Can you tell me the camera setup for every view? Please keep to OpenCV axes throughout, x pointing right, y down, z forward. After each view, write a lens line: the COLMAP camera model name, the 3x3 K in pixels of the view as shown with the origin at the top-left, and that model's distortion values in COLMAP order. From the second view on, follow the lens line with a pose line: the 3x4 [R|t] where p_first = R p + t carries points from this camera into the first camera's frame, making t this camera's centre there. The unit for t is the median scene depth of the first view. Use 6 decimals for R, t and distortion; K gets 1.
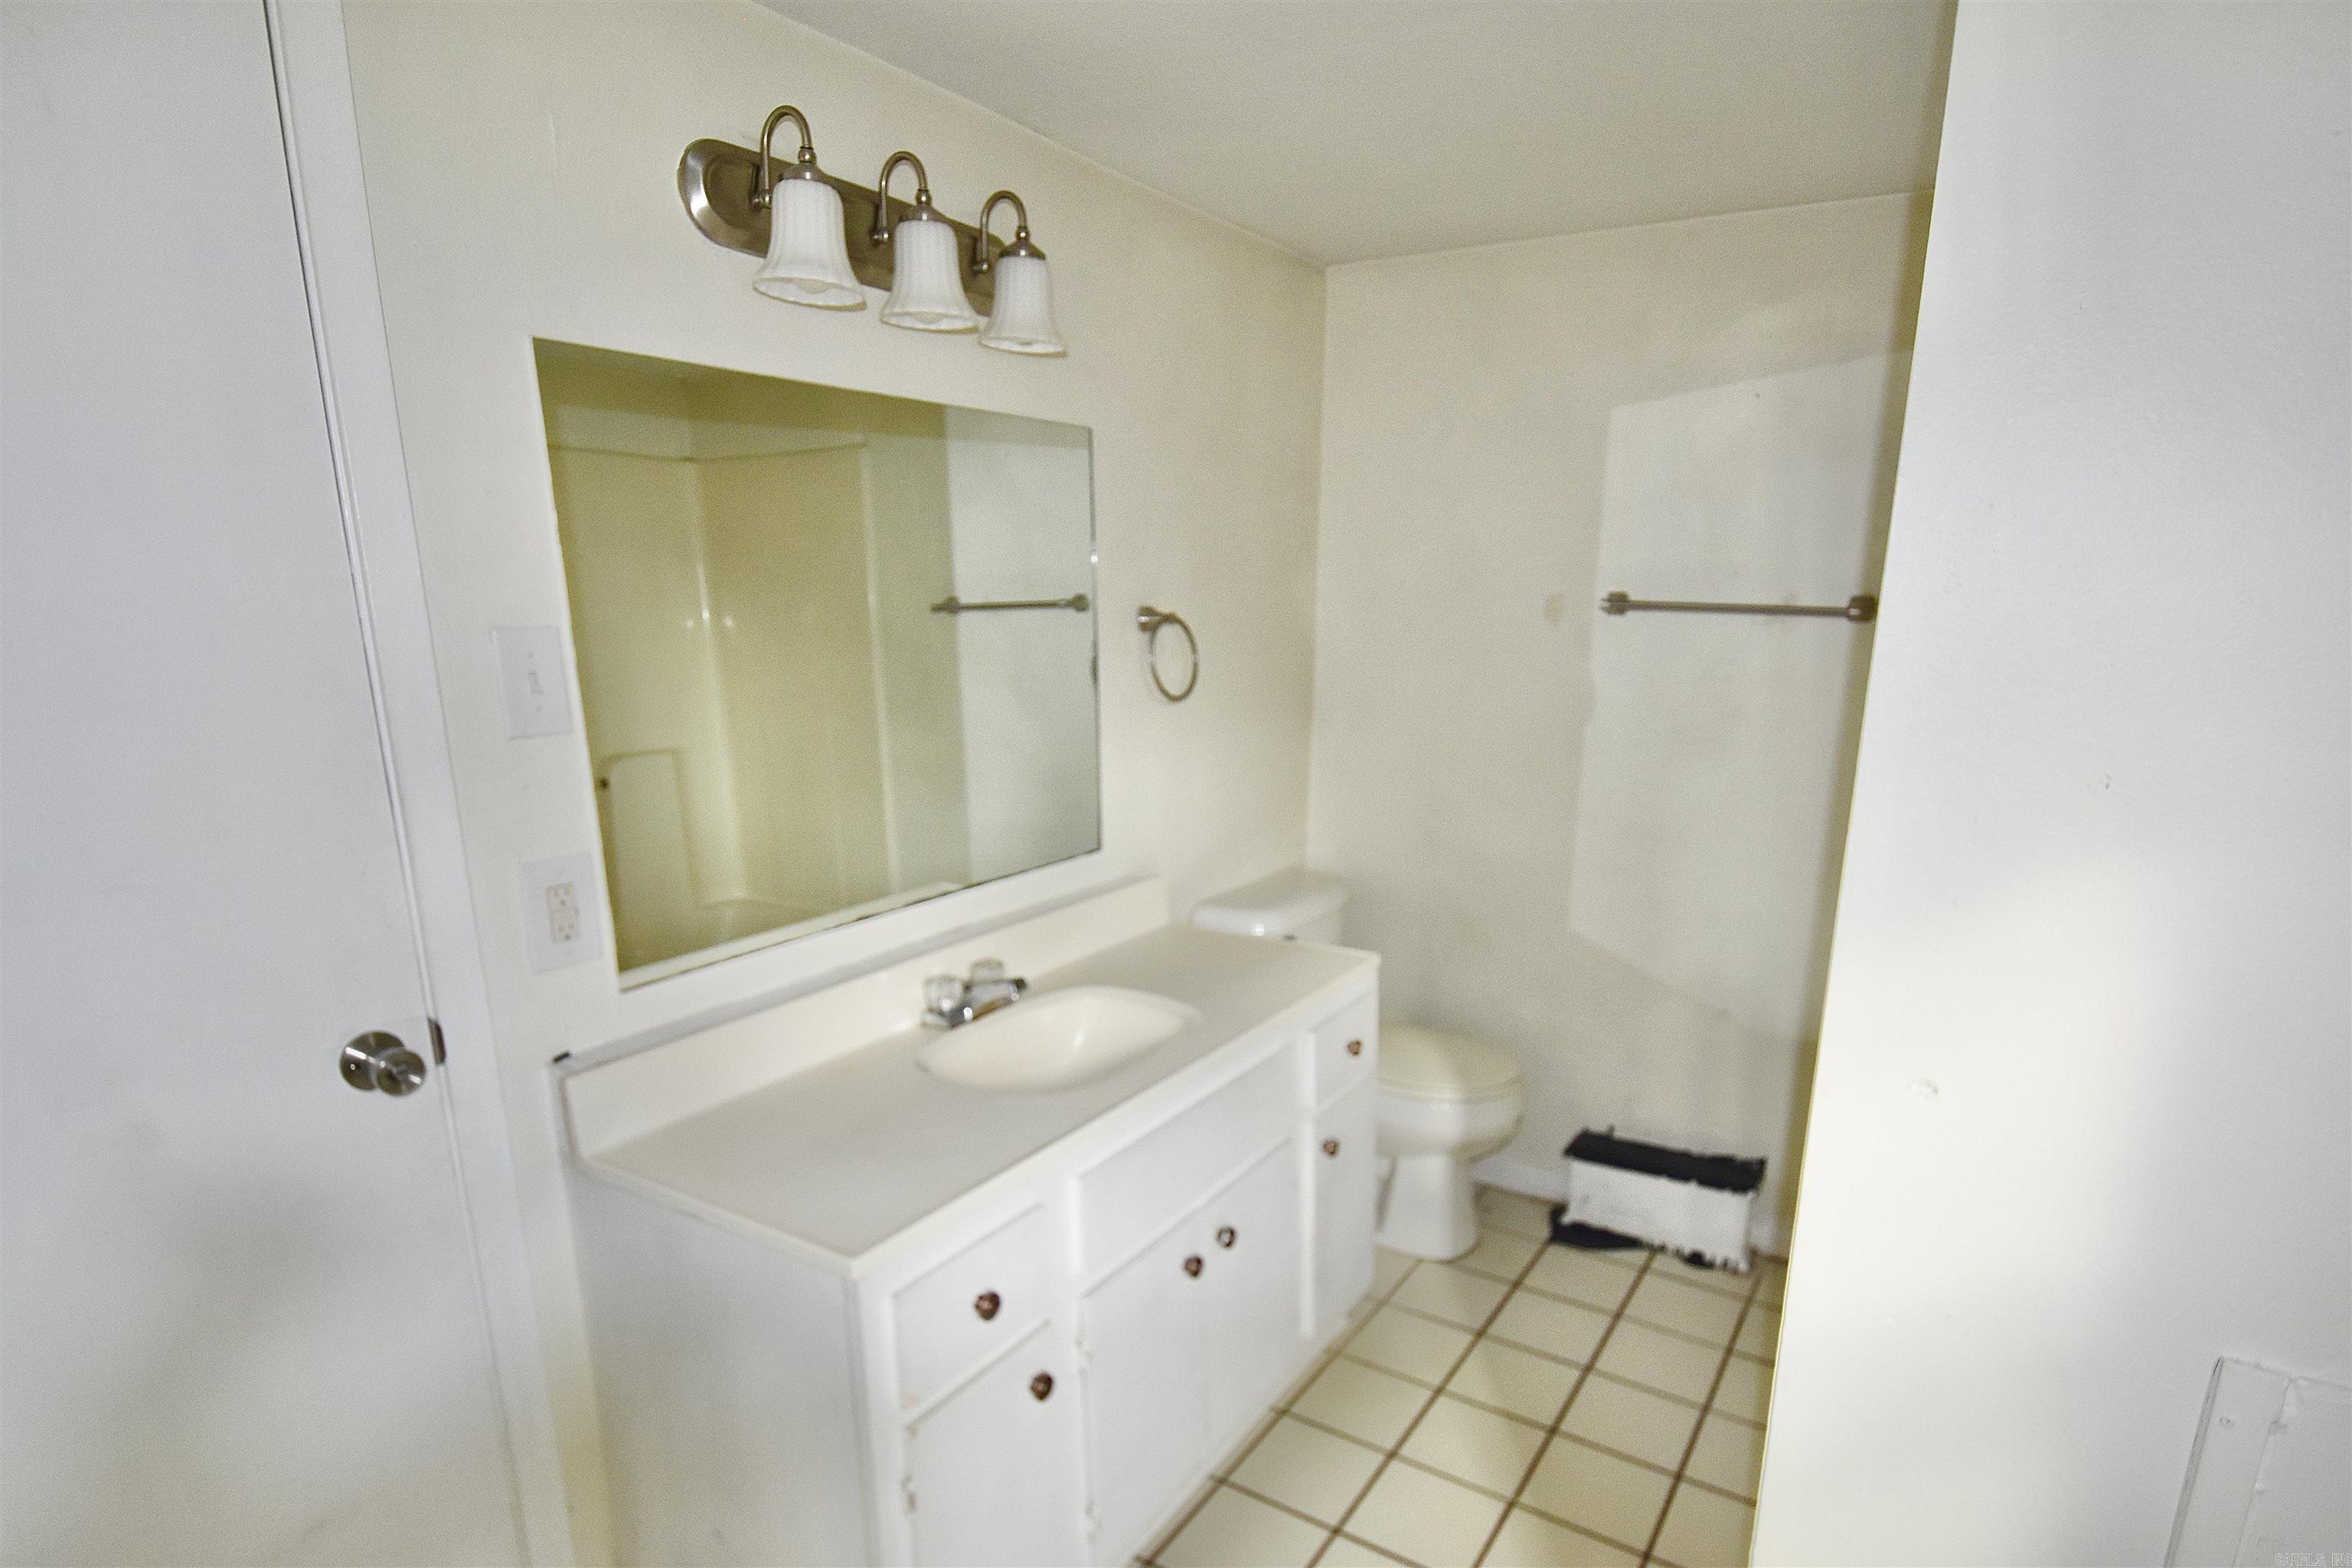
lens RADIAL K [[1262.8, 0, 1176.0], [0, 1262.8, 784.0], [0, 0, 1]] dist [-0.000498, -0.000223]
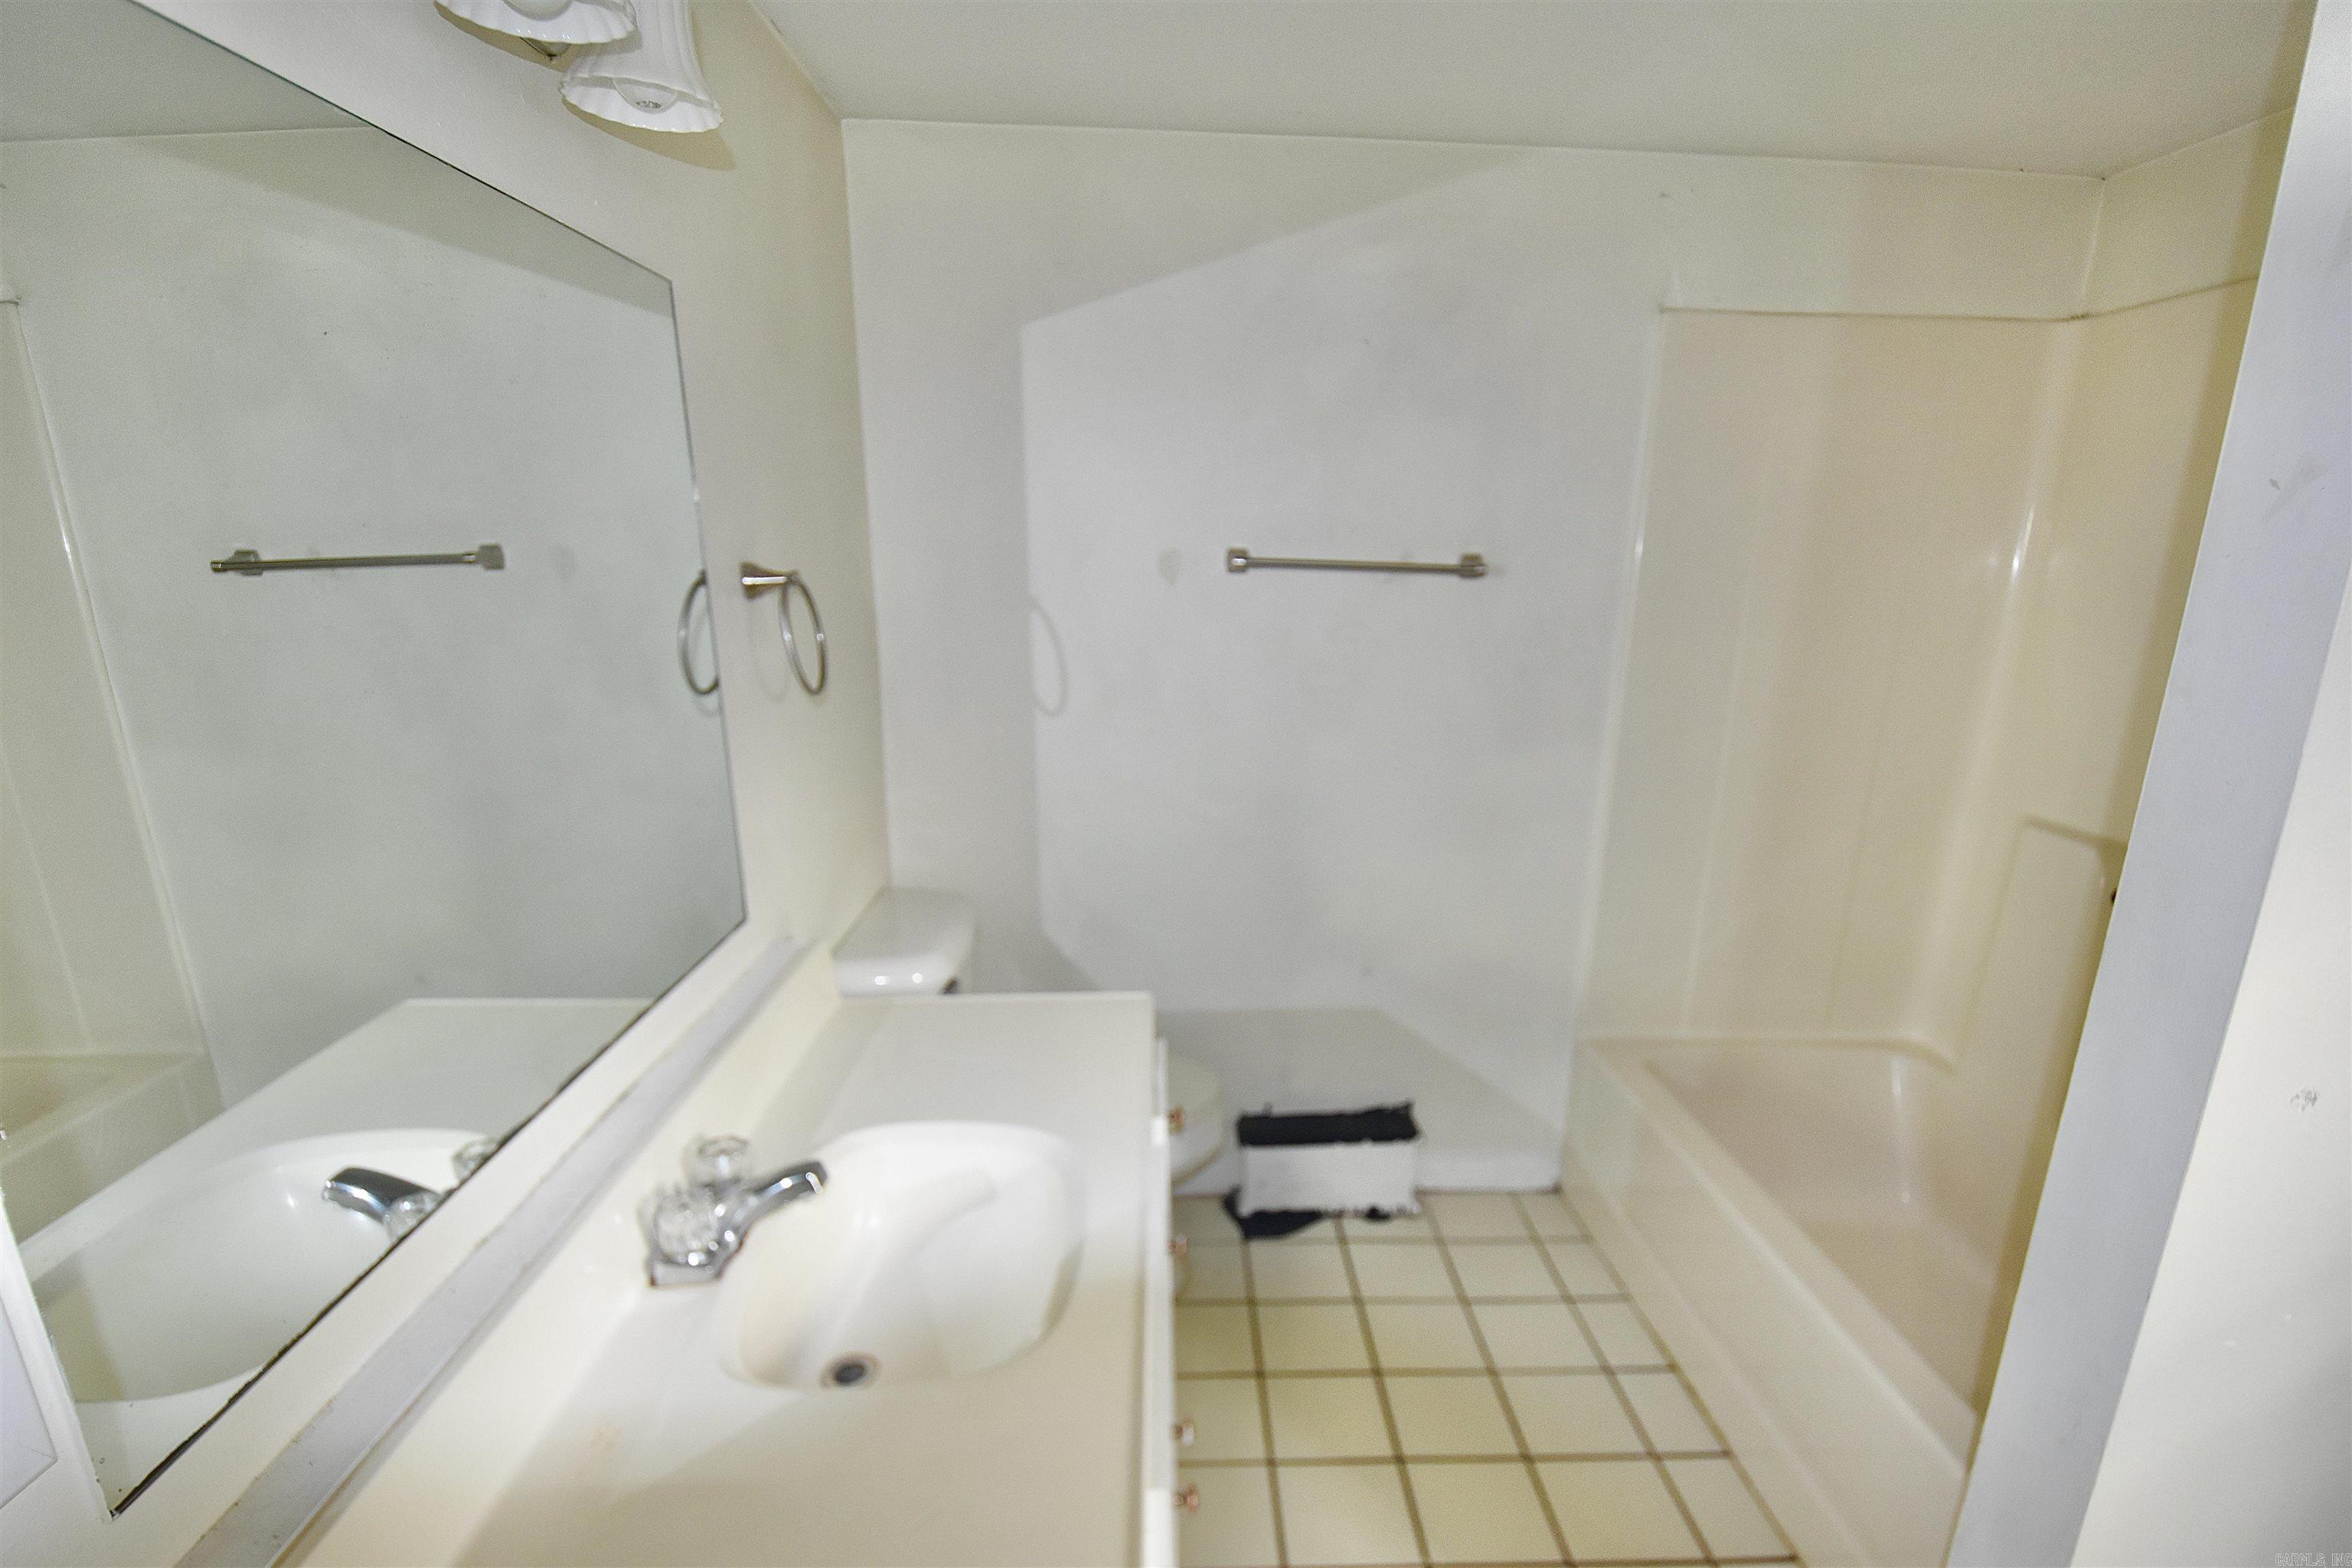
lens RADIAL K [[1194.4, 0, 1183.9], [0, 1194.4, 860.3], [0, 0, 1]] dist [-0.023425, -0.000786]
pose [[0.814635, -0.138023, 0.563311, -0.211893], [0.075933, 0.988291, 0.132341, -0.045841], [-0.574982, -0.065036, 0.815577, 0.305500]]
